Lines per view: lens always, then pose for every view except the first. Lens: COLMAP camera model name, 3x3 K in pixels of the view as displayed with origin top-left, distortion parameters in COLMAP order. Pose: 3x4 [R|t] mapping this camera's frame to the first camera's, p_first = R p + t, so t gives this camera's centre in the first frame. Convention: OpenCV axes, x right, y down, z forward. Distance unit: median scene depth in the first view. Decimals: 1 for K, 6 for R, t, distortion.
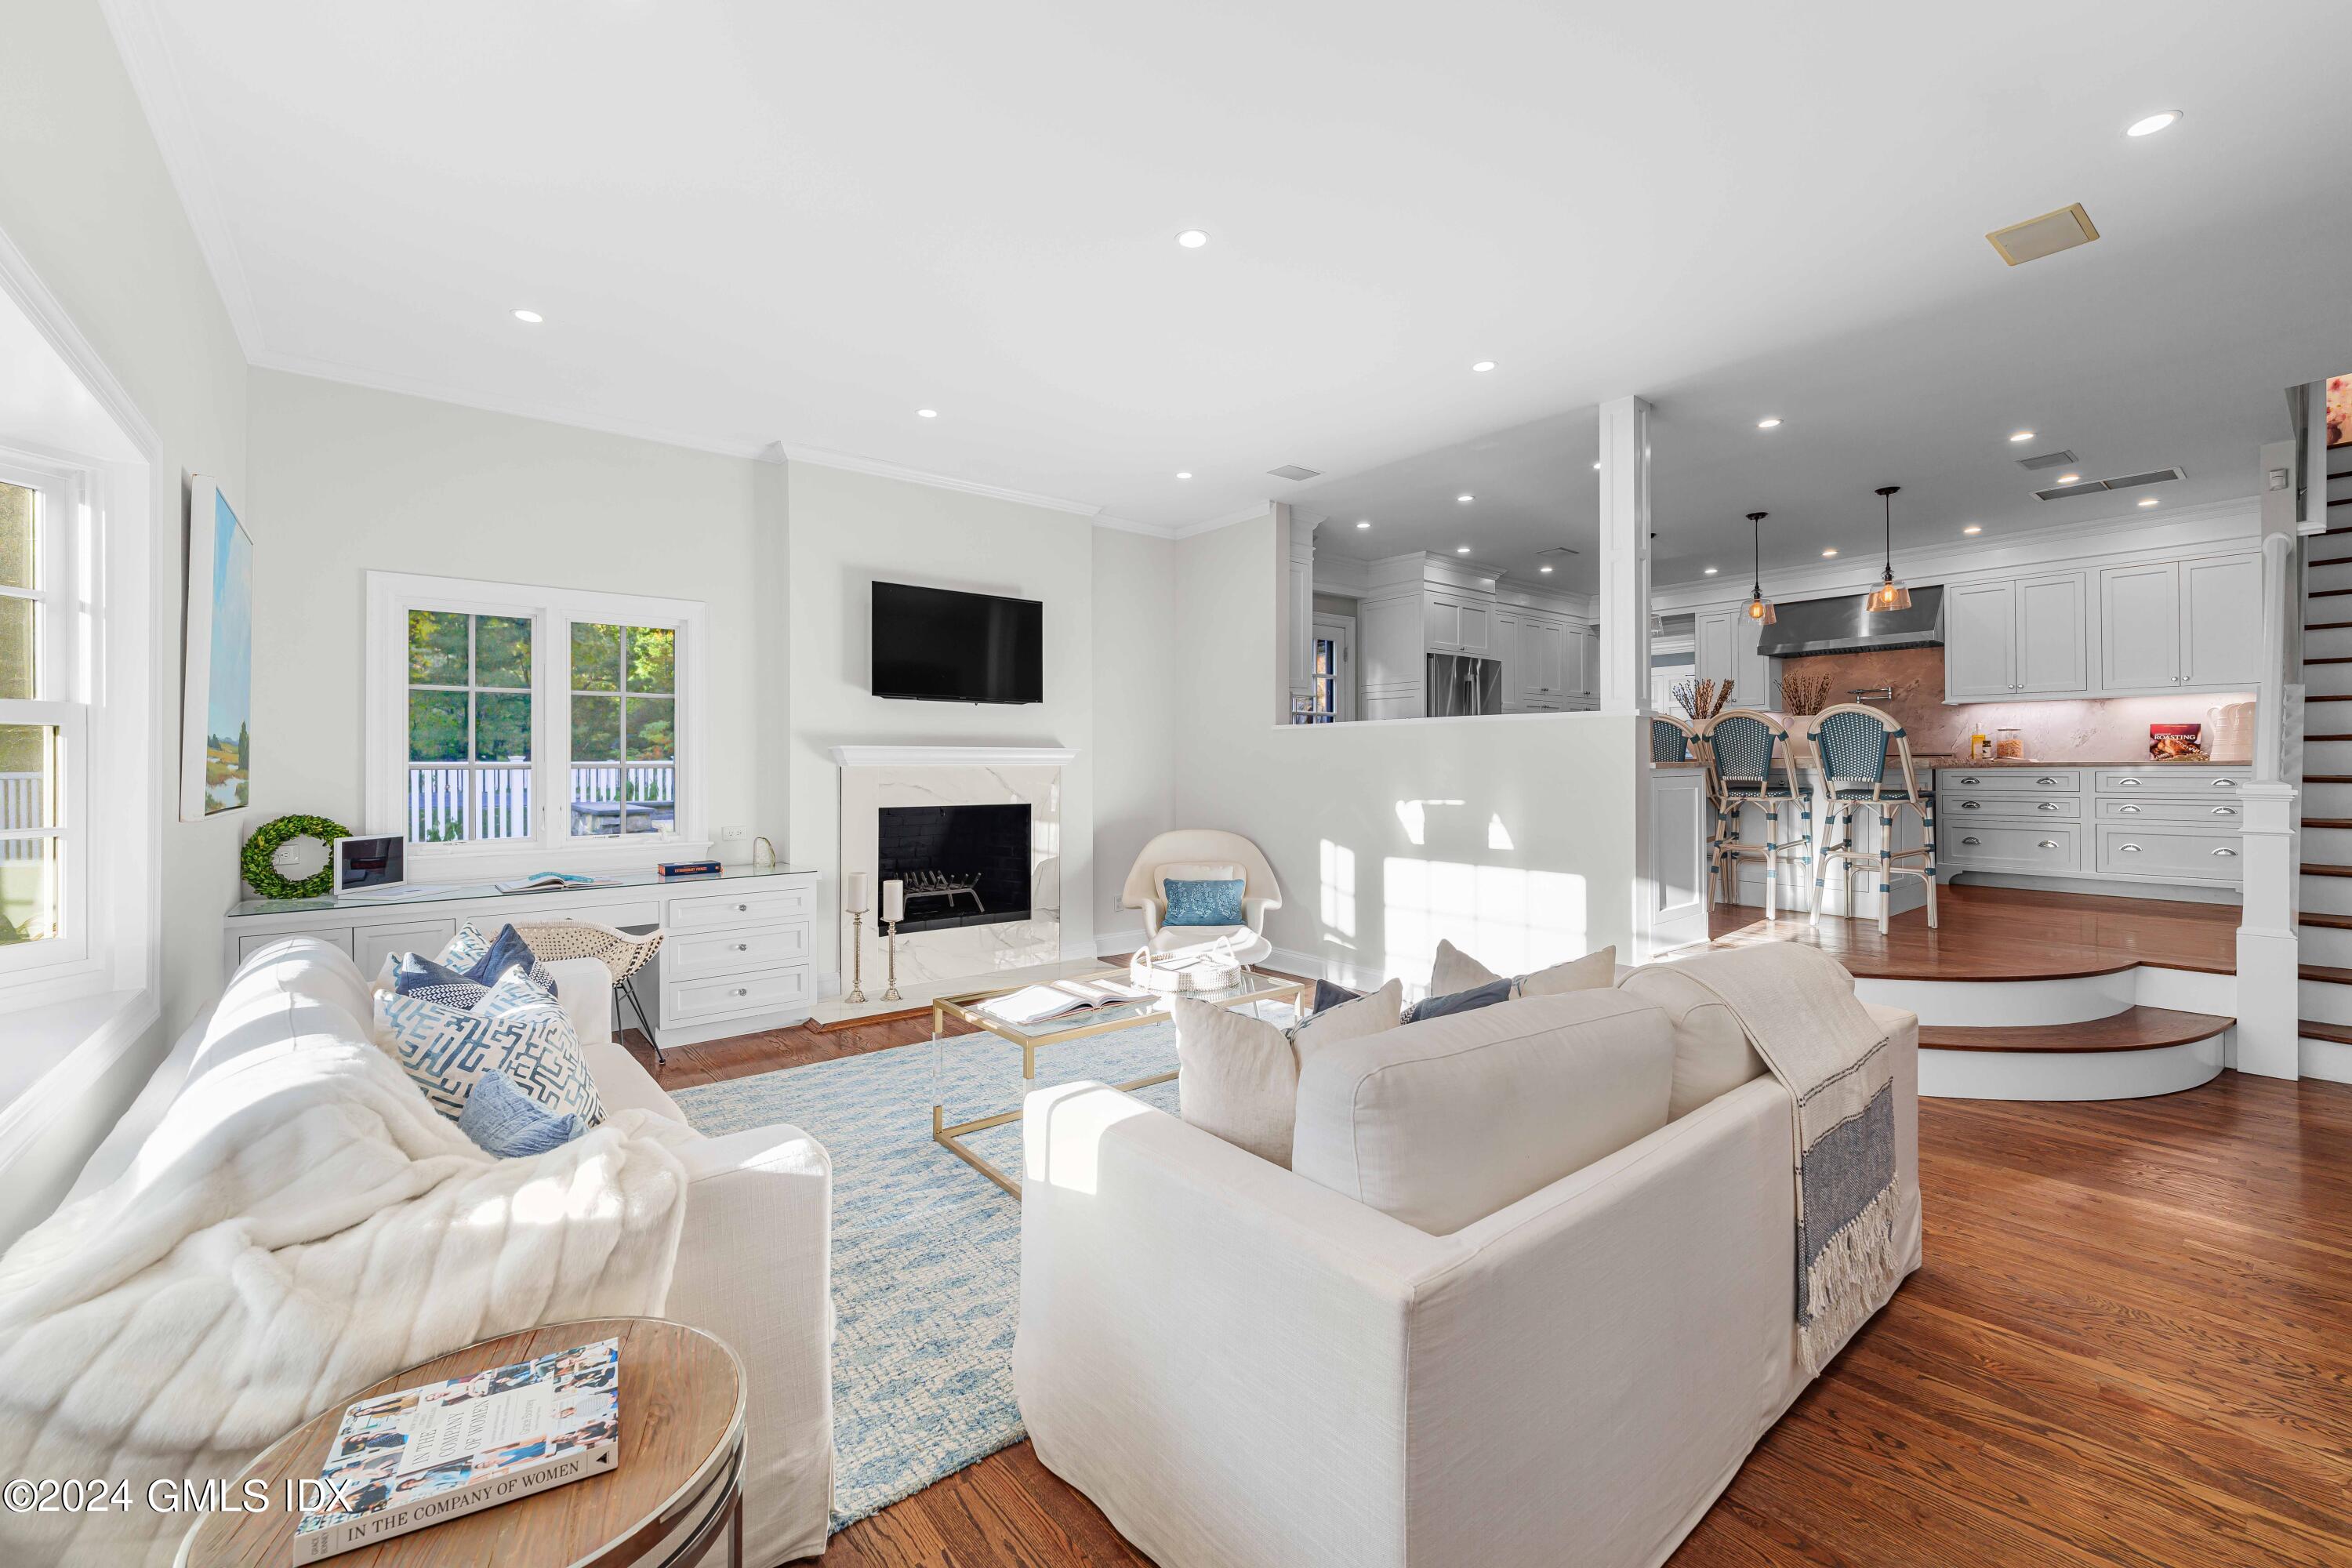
lens RADIAL K [[955.9, 0, 1175.2], [0, 955.9, 757.8], [0, 0, 1]] dist [0.001290, 0.000307]
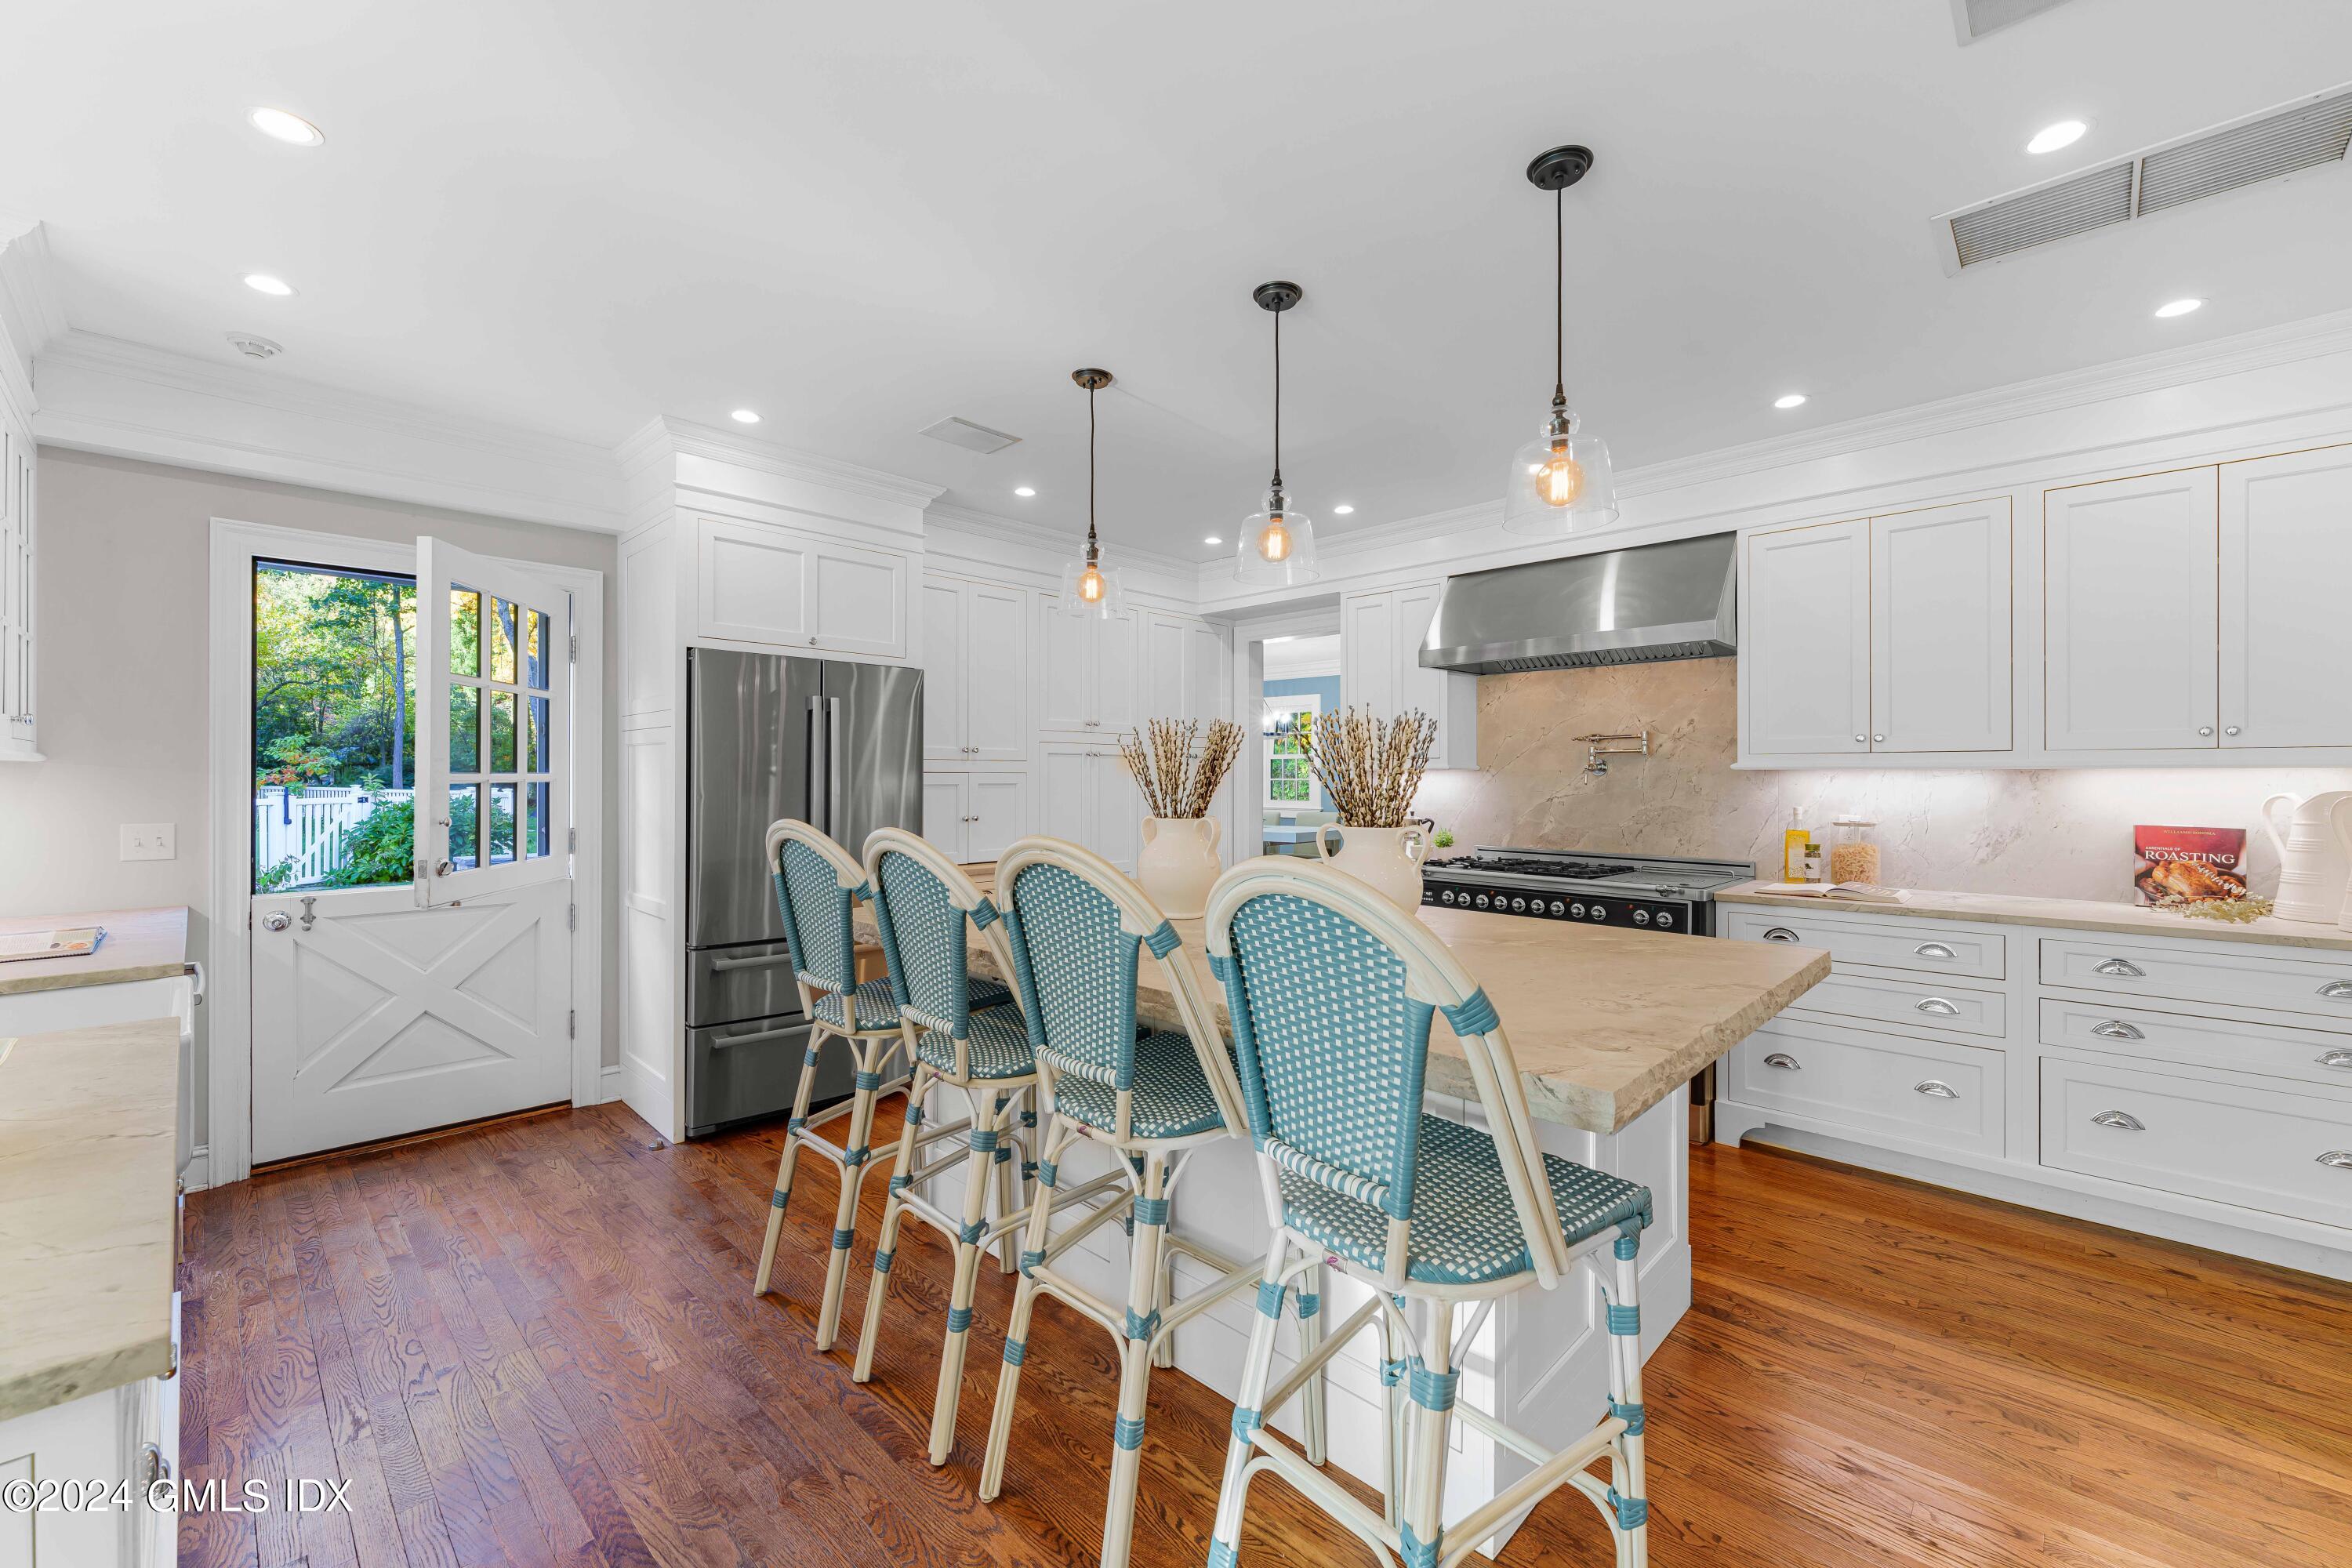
lens RADIAL K [[947.5, 0, 1175.7], [0, 947.5, 775.3], [0, 0, 1]] dist [0.000431, -0.000134]
pose [[0.992584, 0.004292, 0.121488, 0.546456], [-0.004961, 0.999974, 0.005201, -0.065093], [-0.121463, -0.005765, 0.992579, 0.656161]]
